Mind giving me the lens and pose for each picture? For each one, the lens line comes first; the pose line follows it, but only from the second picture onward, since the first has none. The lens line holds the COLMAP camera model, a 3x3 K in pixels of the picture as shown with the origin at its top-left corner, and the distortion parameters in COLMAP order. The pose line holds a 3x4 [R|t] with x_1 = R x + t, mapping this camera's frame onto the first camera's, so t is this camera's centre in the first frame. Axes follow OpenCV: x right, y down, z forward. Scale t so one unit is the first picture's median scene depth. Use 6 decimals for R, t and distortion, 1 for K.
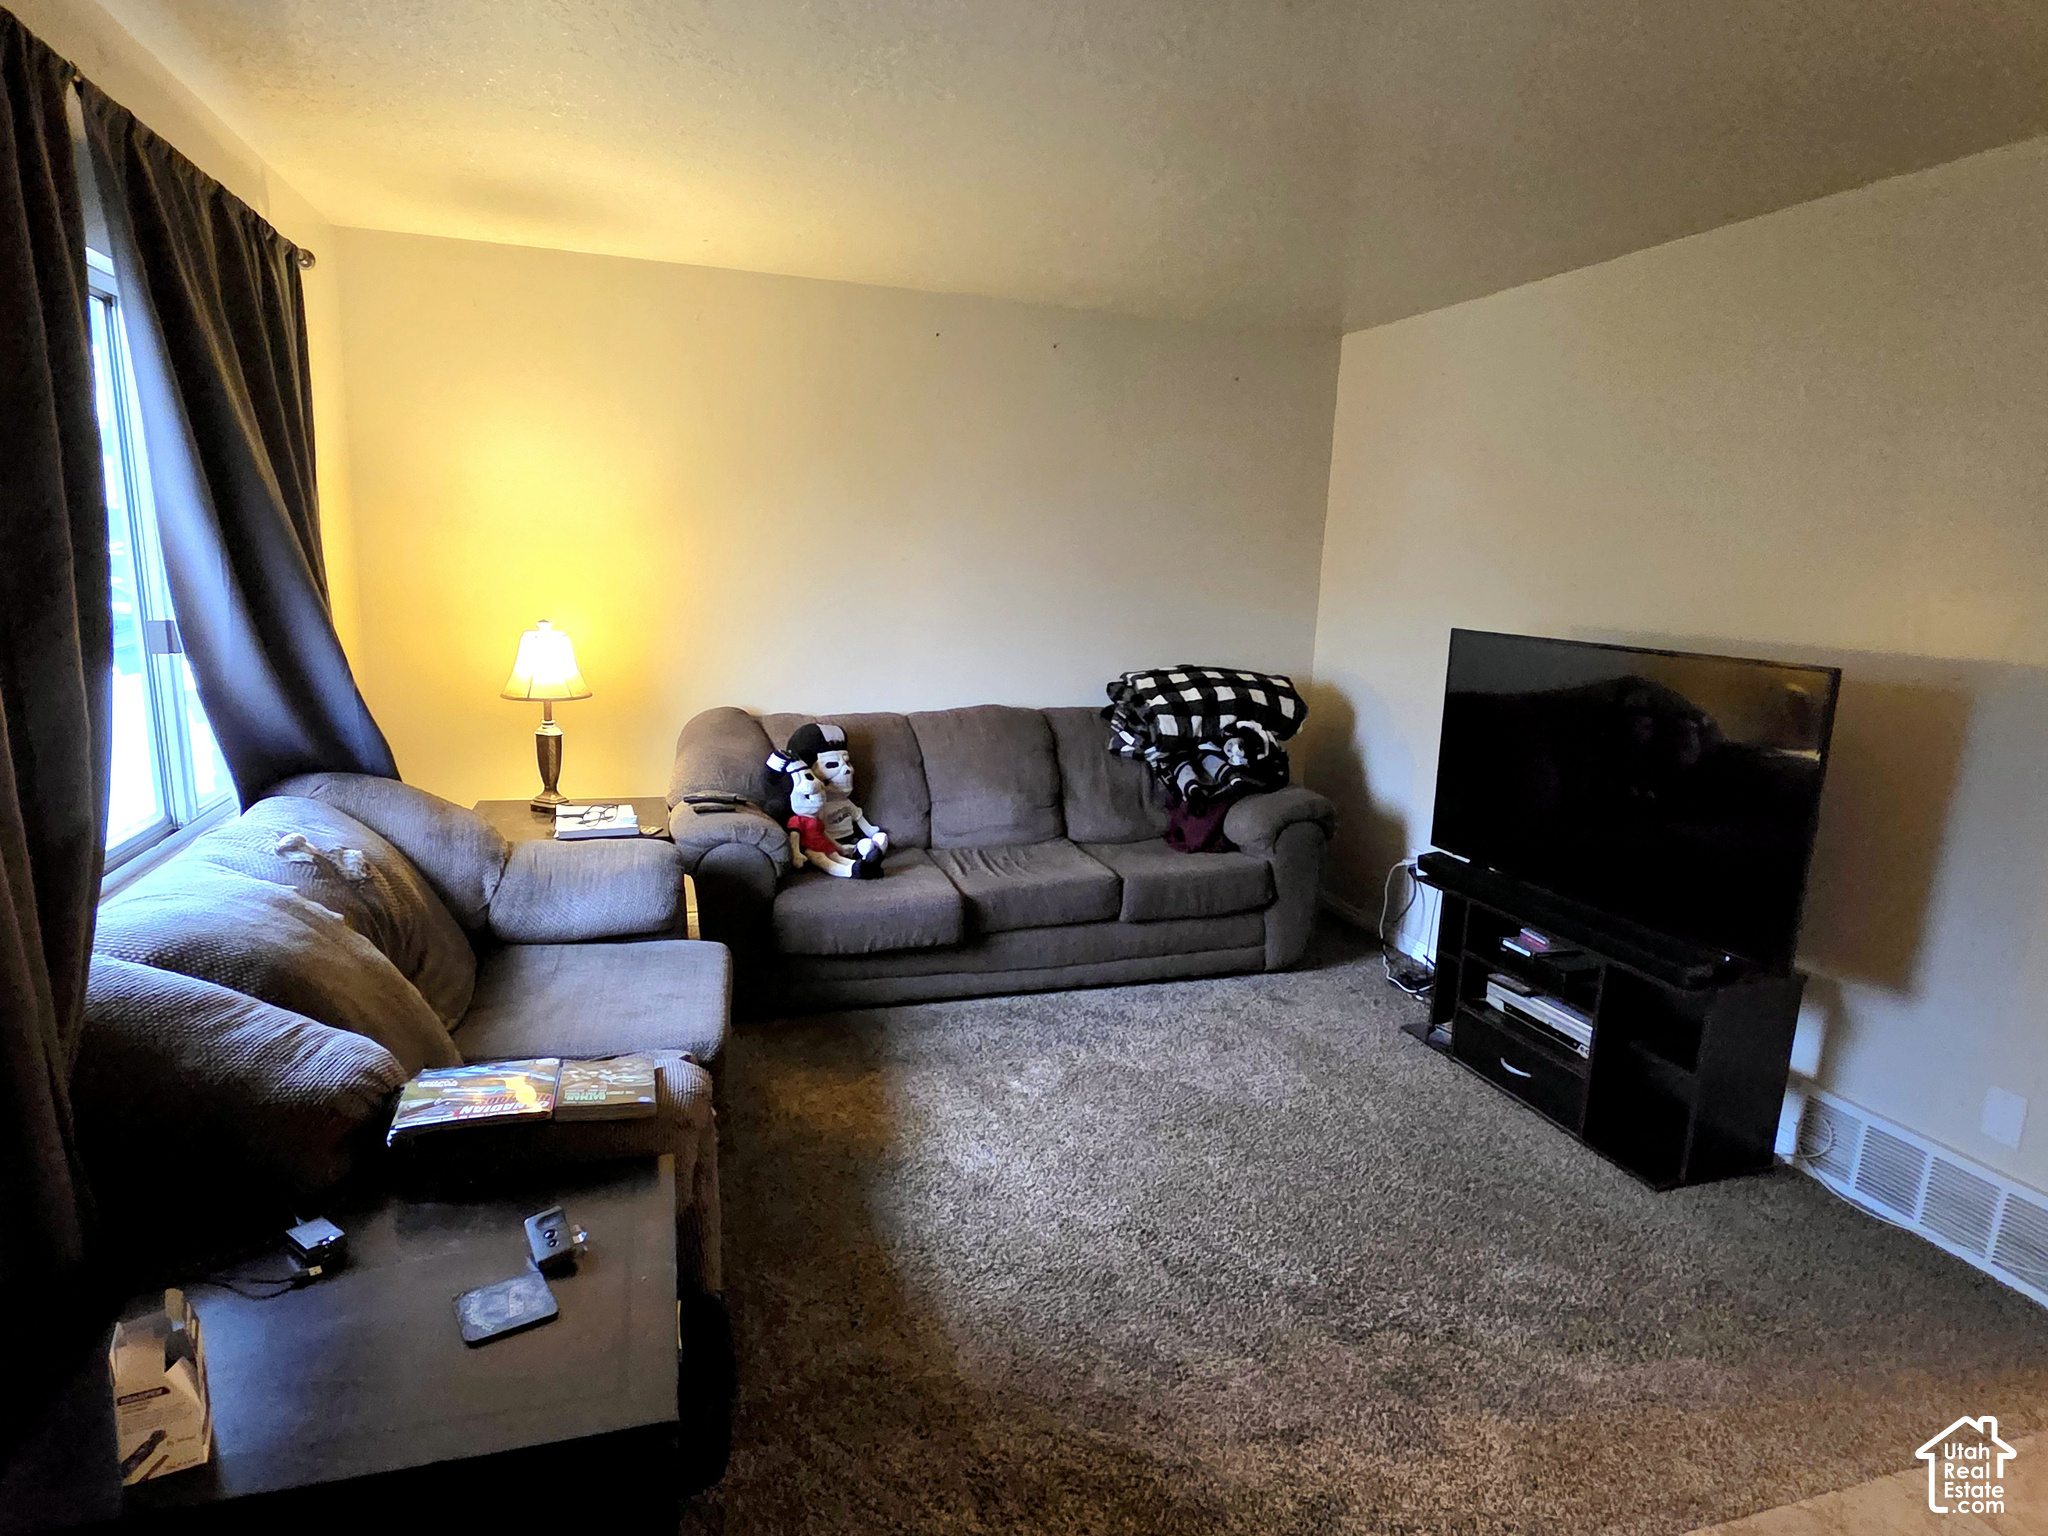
lens RADIAL K [[1158.9, 0, 1021.1], [0, 1158.9, 761.3], [0, 0, 1]] dist [0.002596, -0.012043]
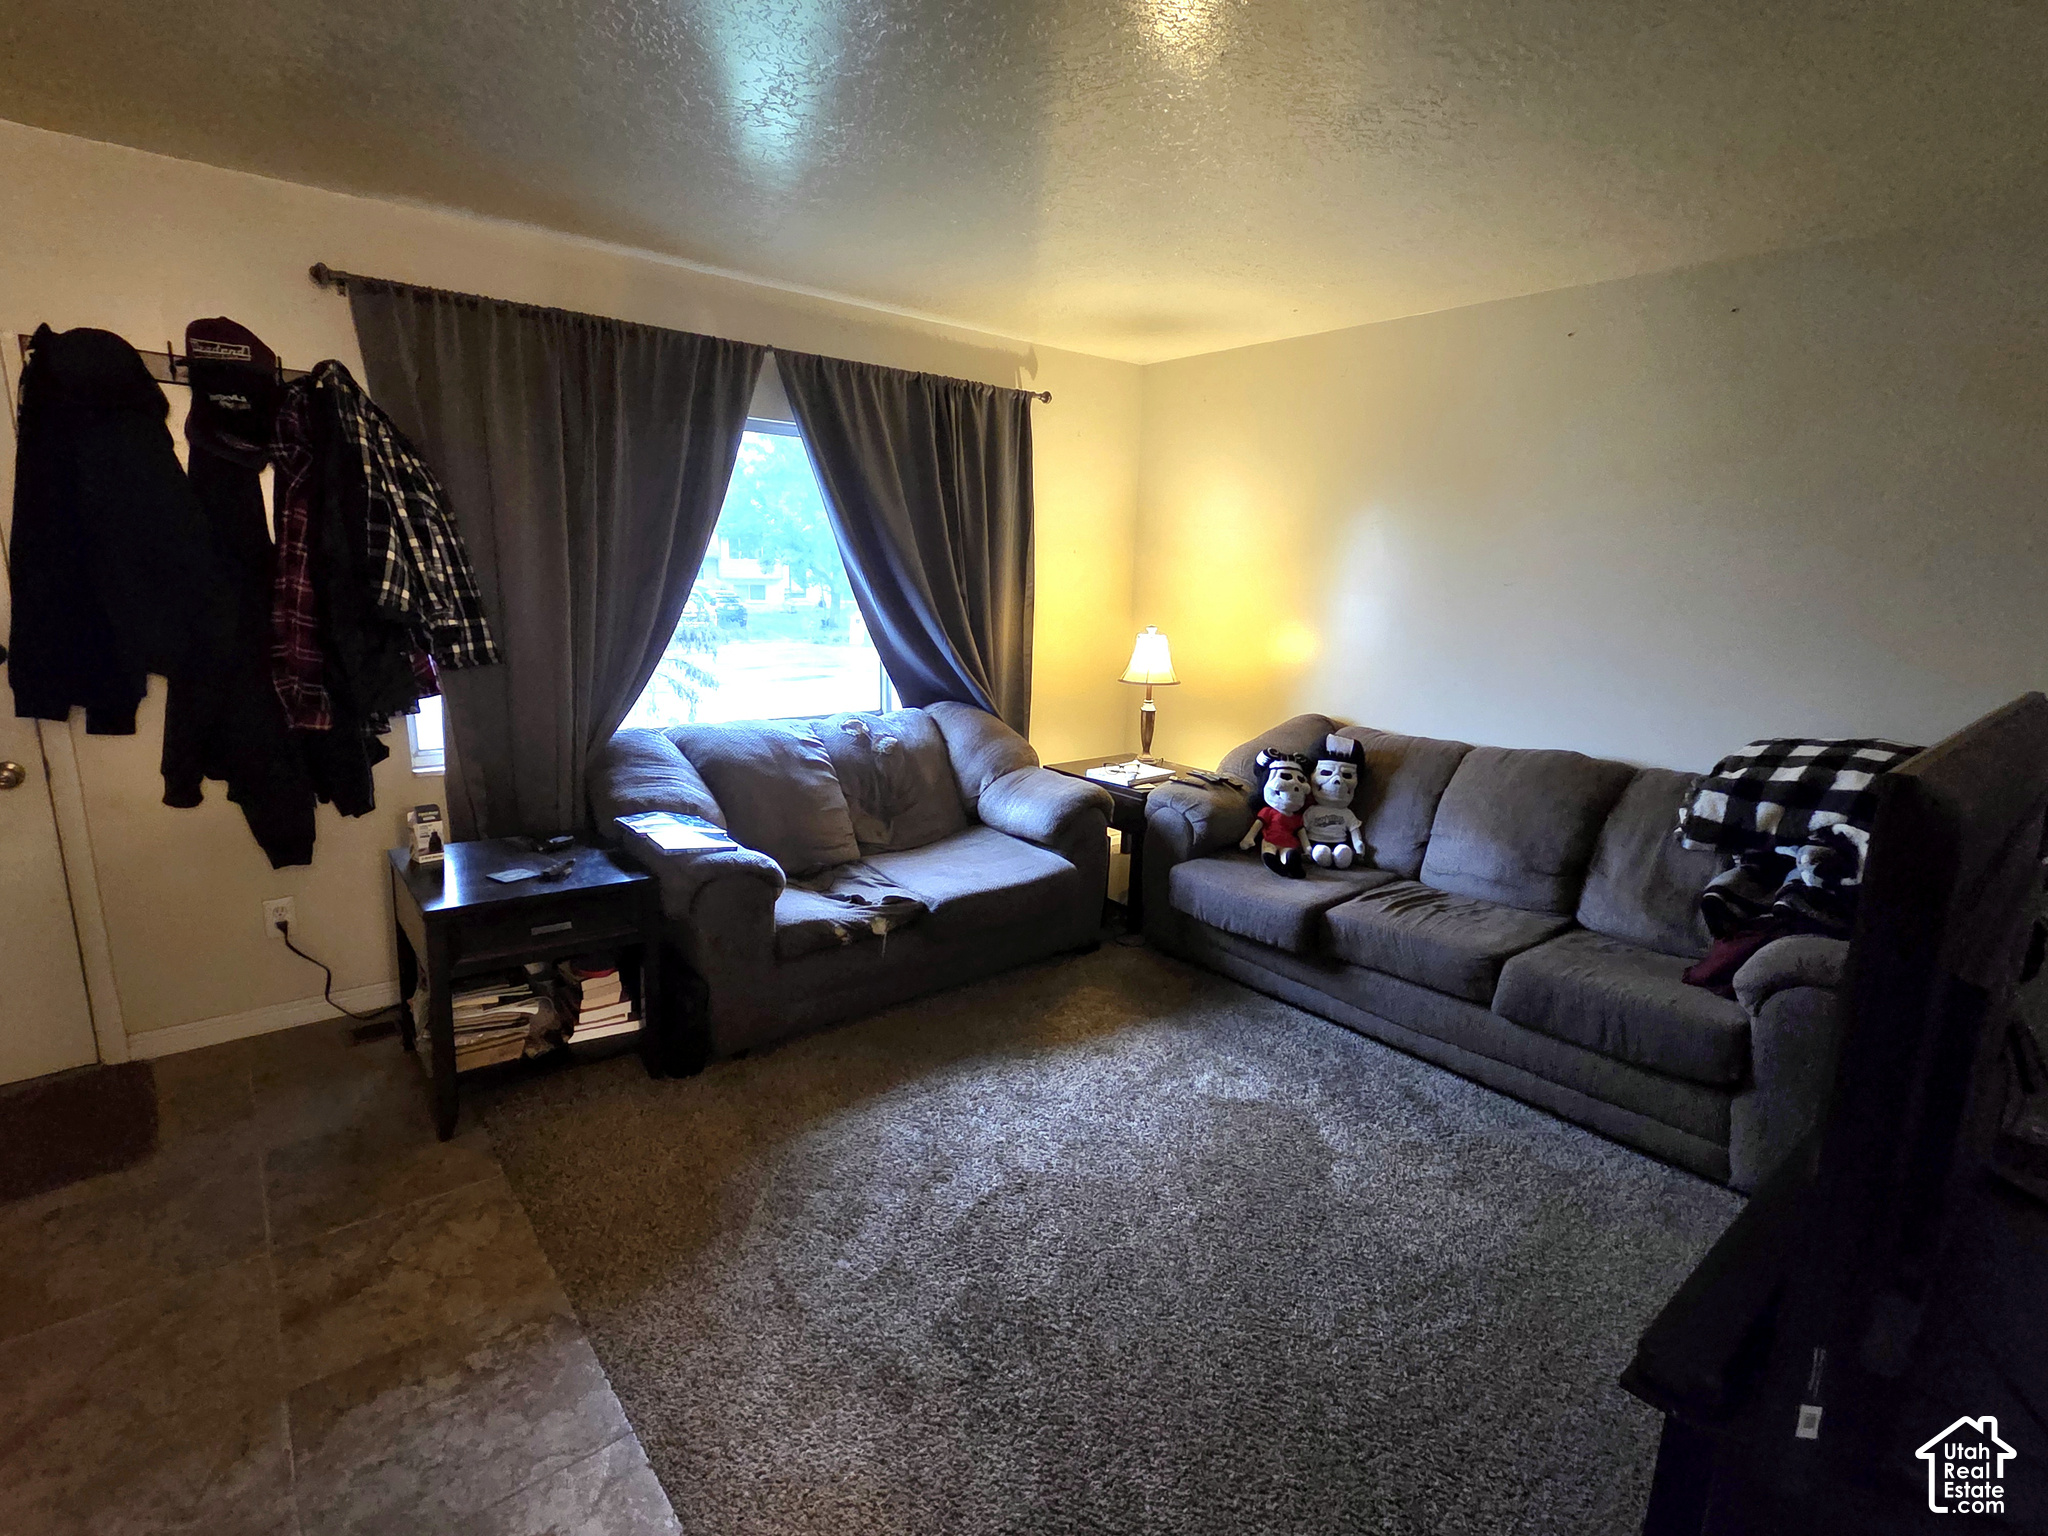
lens RADIAL K [[1001.9, 0, 1021.4], [0, 1001.9, 746.7], [0, 0, 1]] dist [0.003666, 0.000677]
pose [[0.362064, 0.138312, -0.921835, 0.602471], [-0.180537, 0.980610, 0.076223, -0.041571], [0.914503, 0.138828, 0.380014, 0.392144]]
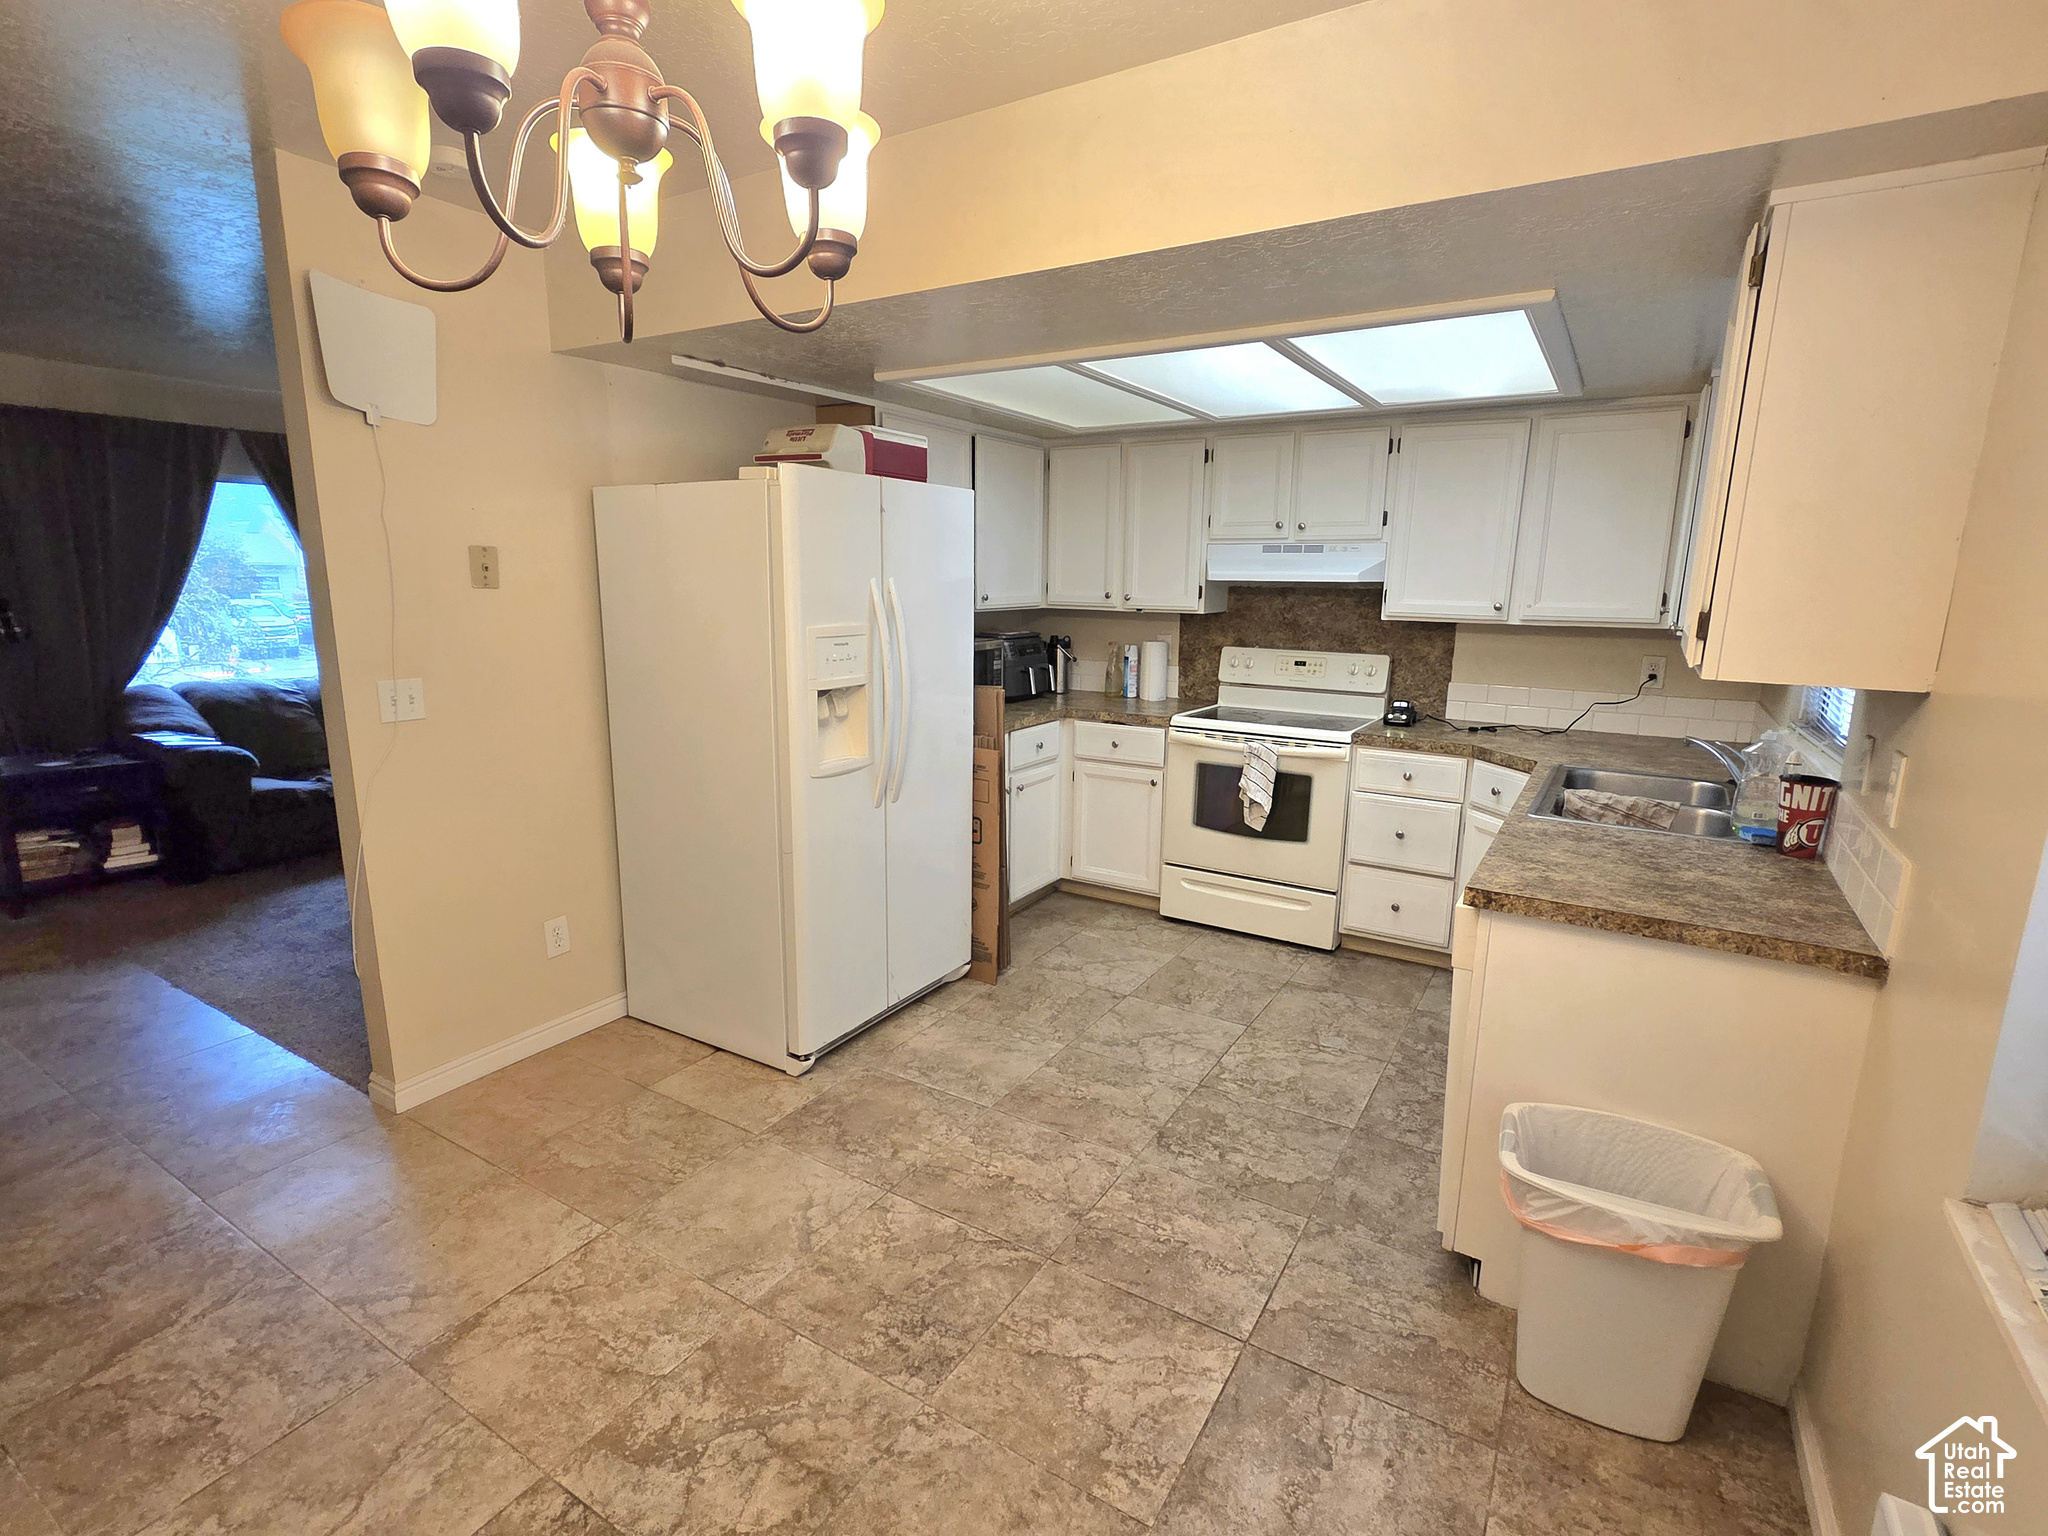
lens RADIAL K [[970.3, 0, 1016.4], [0, 970.3, 767.2], [0, 0, 1]] dist [0.001010, 0.000330]
pose [[0.641667, 0.123564, -0.756964, 1.408229], [-0.135191, 0.989706, 0.046957, -0.035509], [0.754974, 0.072204, 0.651767, 0.456578]]
